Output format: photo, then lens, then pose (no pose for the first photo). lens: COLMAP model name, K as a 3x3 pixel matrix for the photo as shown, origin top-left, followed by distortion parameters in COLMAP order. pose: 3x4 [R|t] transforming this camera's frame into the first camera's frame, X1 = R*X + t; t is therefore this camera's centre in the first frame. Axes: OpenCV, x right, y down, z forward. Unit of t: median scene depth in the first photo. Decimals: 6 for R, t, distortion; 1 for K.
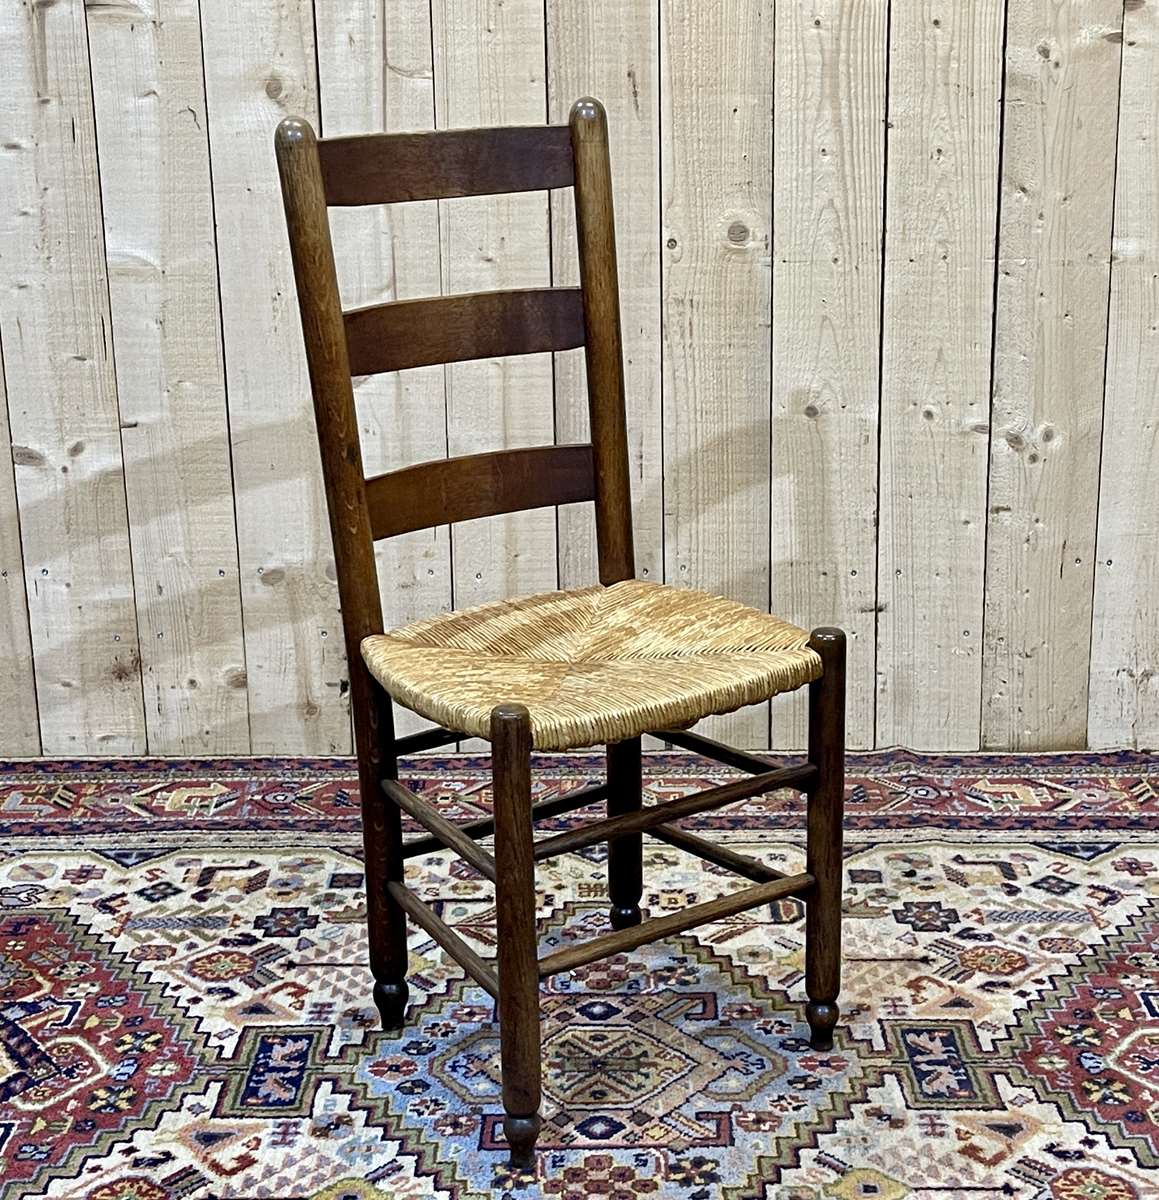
lens RADIAL K [[2687.9, 0, 623.8], [0, 2687.9, 606.0], [0, 0, 1]] dist [0.074239, 0.000000]
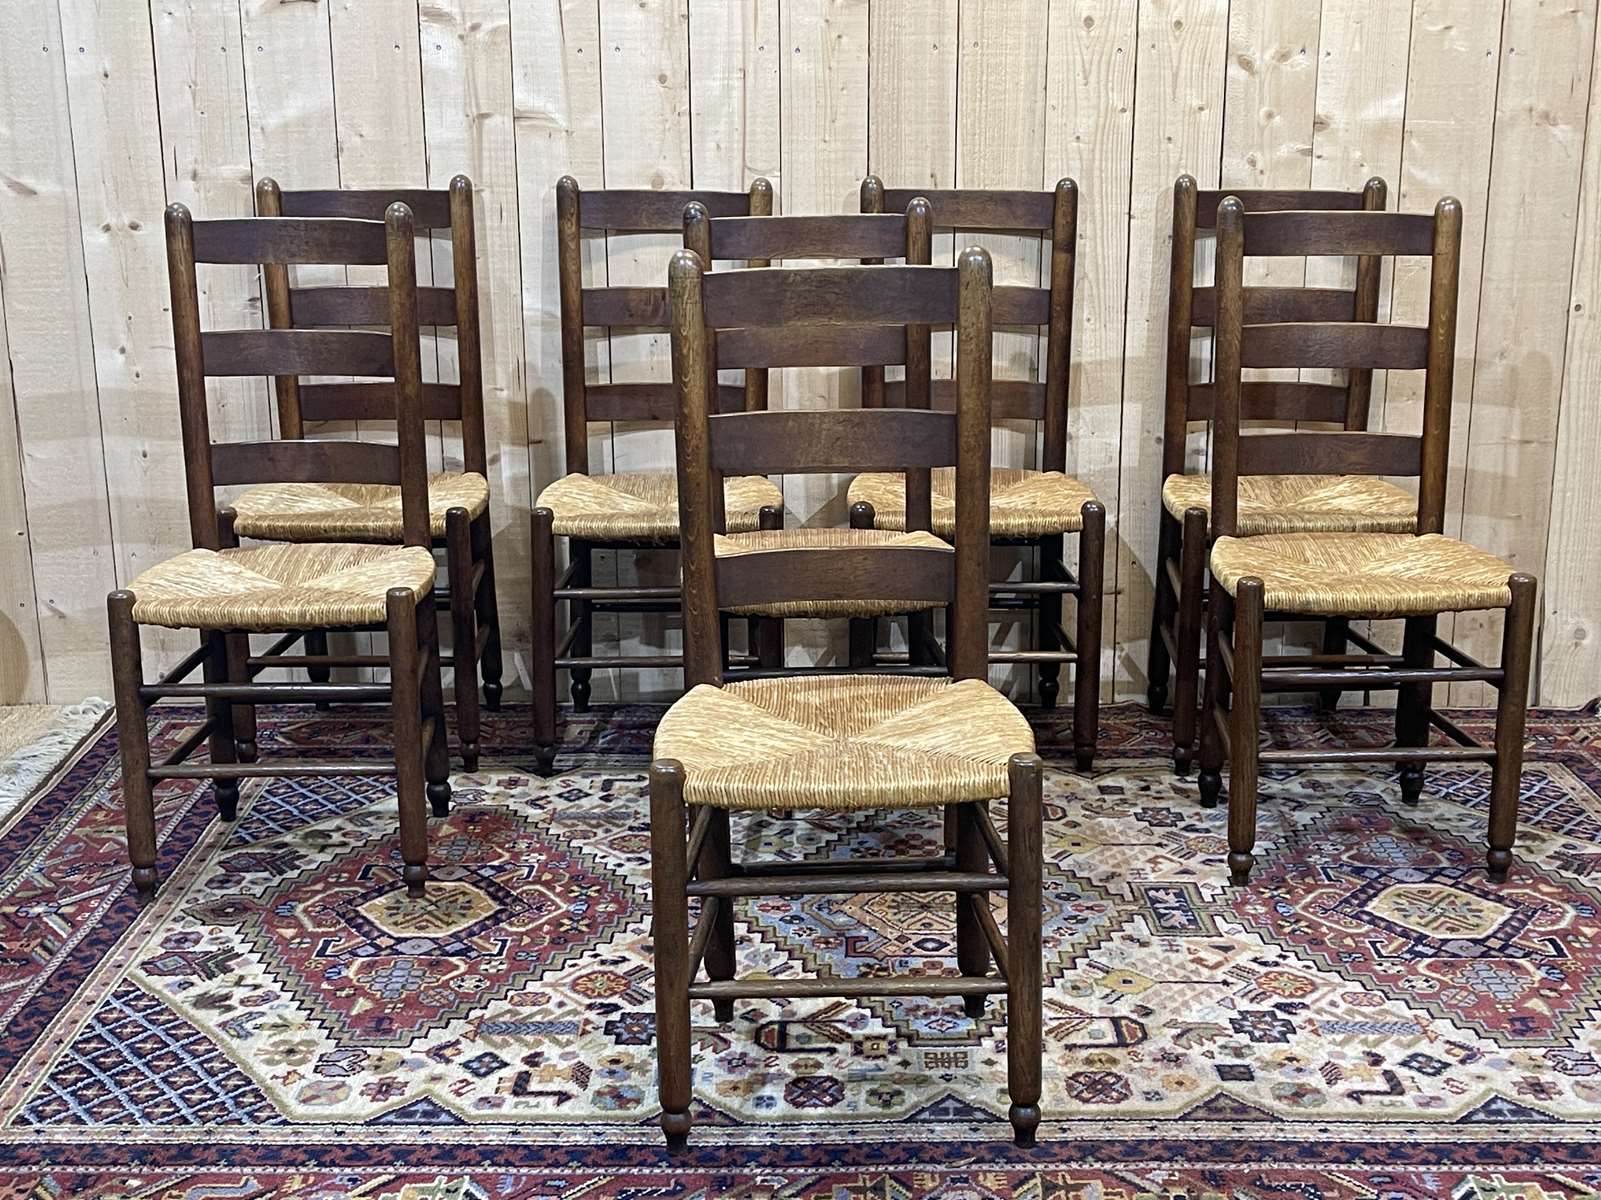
lens RADIAL K [[3046.9, 0, 771.6], [0, 3046.9, 599.8], [0, 0, 1]] dist [0.120548, 0.000000]
pose [[0.999874, 0.012351, 0.009990, -0.091300], [-0.012094, 0.999604, -0.025394, 0.047195], [-0.010300, 0.025270, 0.999628, -0.485075]]
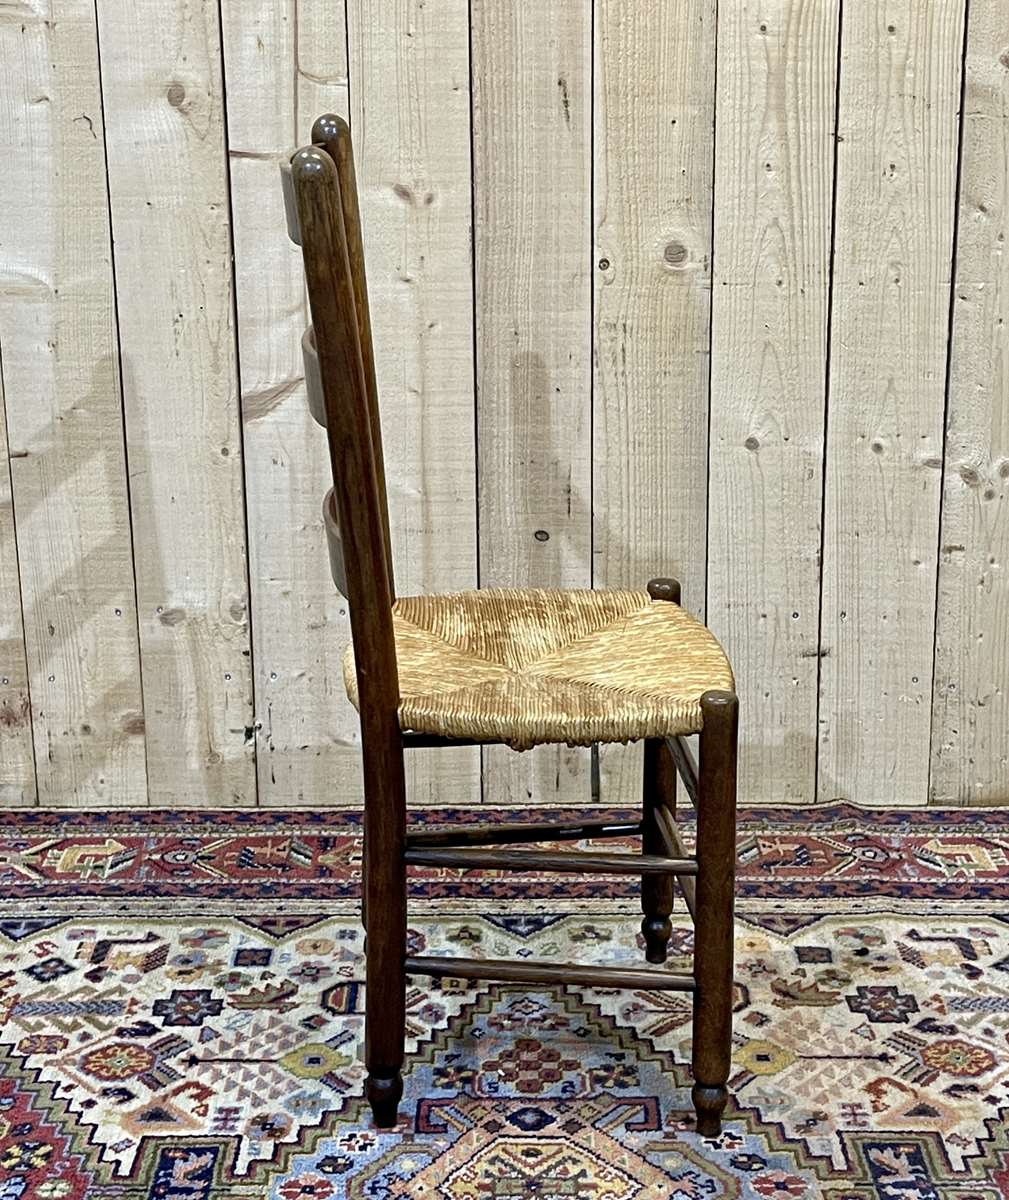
lens RADIAL K [[2598.0, 0, 532.8], [0, 2598.0, 571.0], [0, 0, 1]] dist [0.062613, 0.000000]
pose [[0.999919, 0.004365, 0.011923, -0.018114], [-0.004528, 0.999895, 0.013729, -0.043256], [-0.011862, -0.013782, 0.999835, 0.106407]]
